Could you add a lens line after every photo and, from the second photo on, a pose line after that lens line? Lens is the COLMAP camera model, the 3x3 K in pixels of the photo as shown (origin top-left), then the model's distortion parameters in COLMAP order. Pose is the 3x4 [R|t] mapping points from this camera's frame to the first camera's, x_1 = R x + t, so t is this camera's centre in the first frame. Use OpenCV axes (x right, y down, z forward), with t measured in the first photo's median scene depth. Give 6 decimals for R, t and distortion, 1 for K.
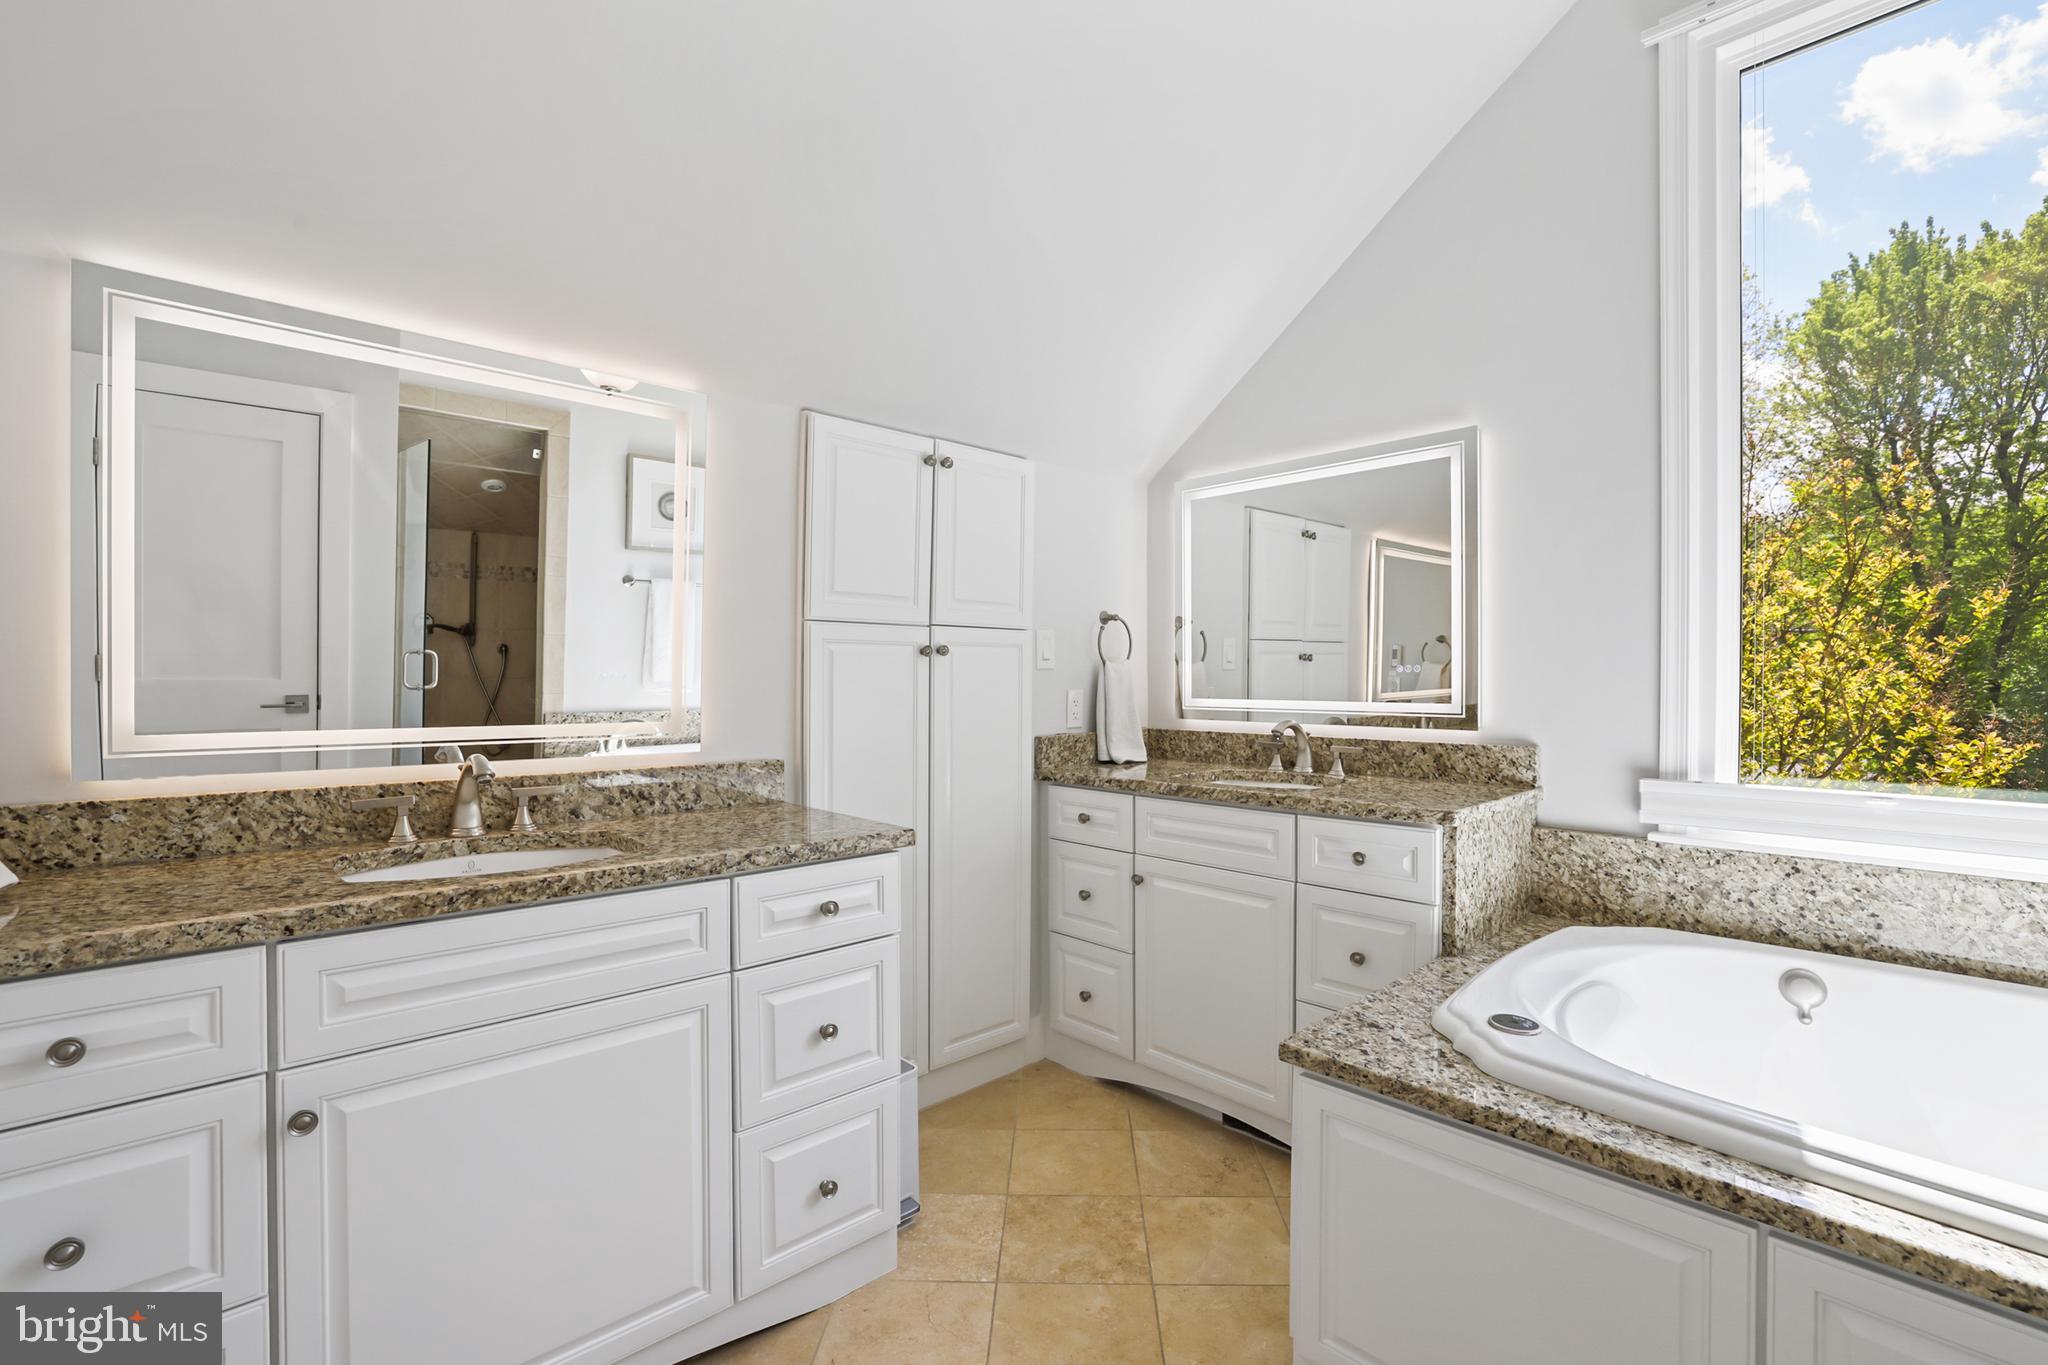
lens RADIAL K [[900.6, 0, 1025.4], [0, 900.6, 682.8], [0, 0, 1]] dist [-0.016143, 0.001311]
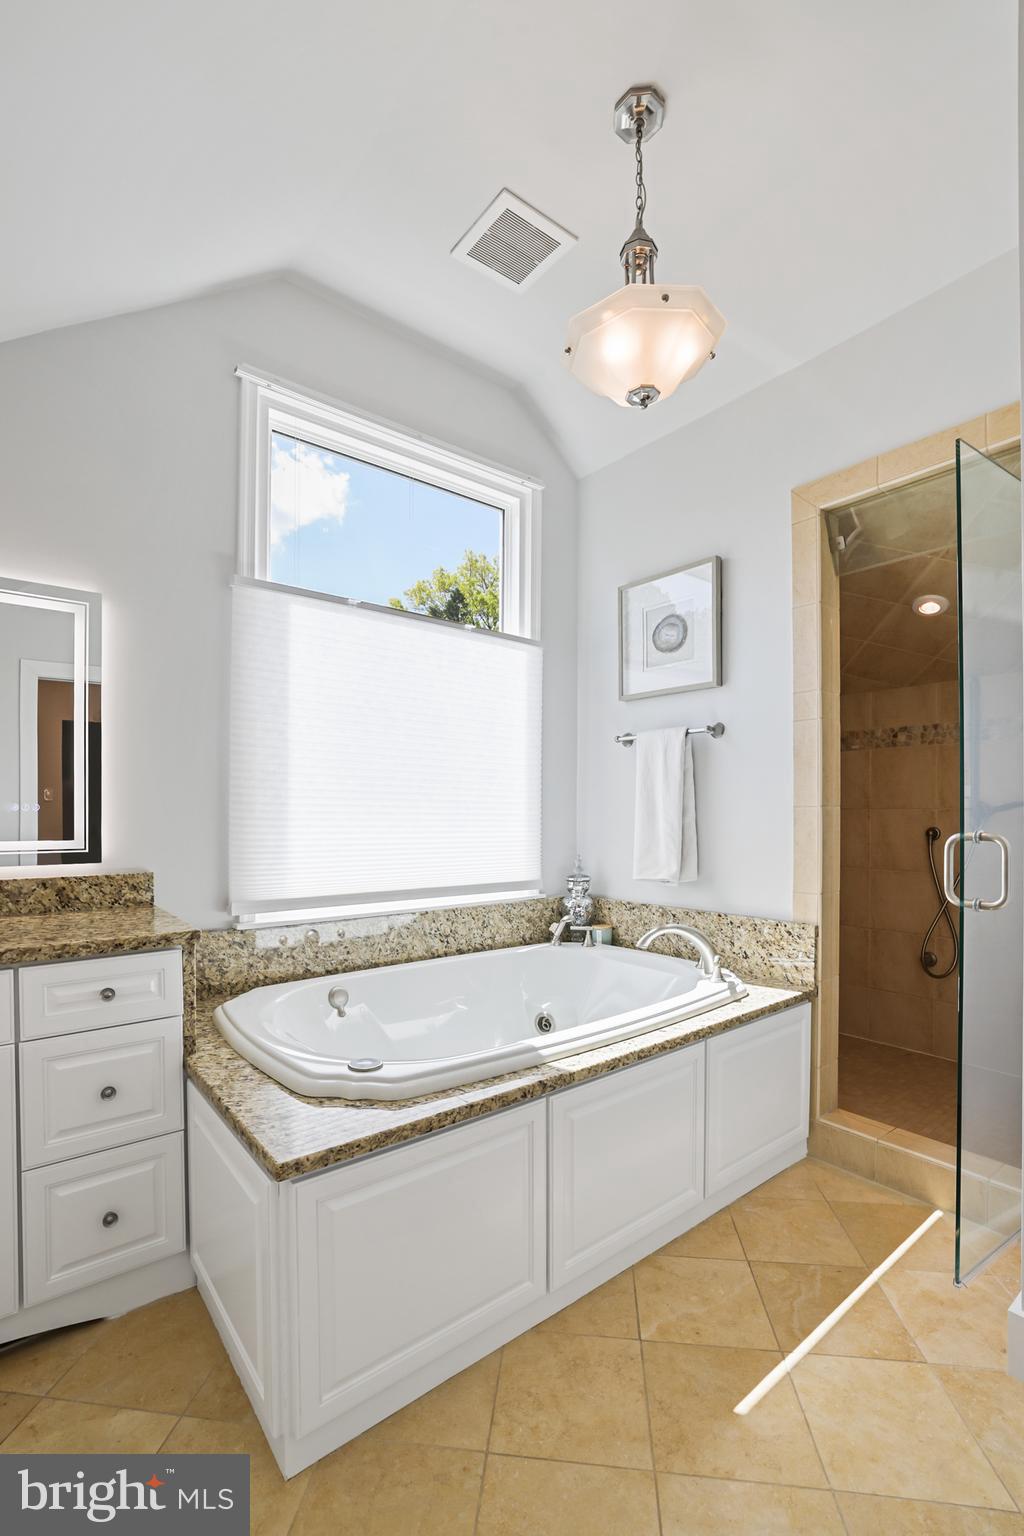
lens RADIAL K [[675.5, 0, 498.3], [0, 675.5, 820.8], [0, 0, 1]] dist [-0.016143, 0.001311]
pose [[0.092350, -0.004312, 0.995717, -0.333510], [0.003747, 0.999985, 0.003983, -0.001489], [-0.995720, 0.003363, 0.092365, 0.479627]]
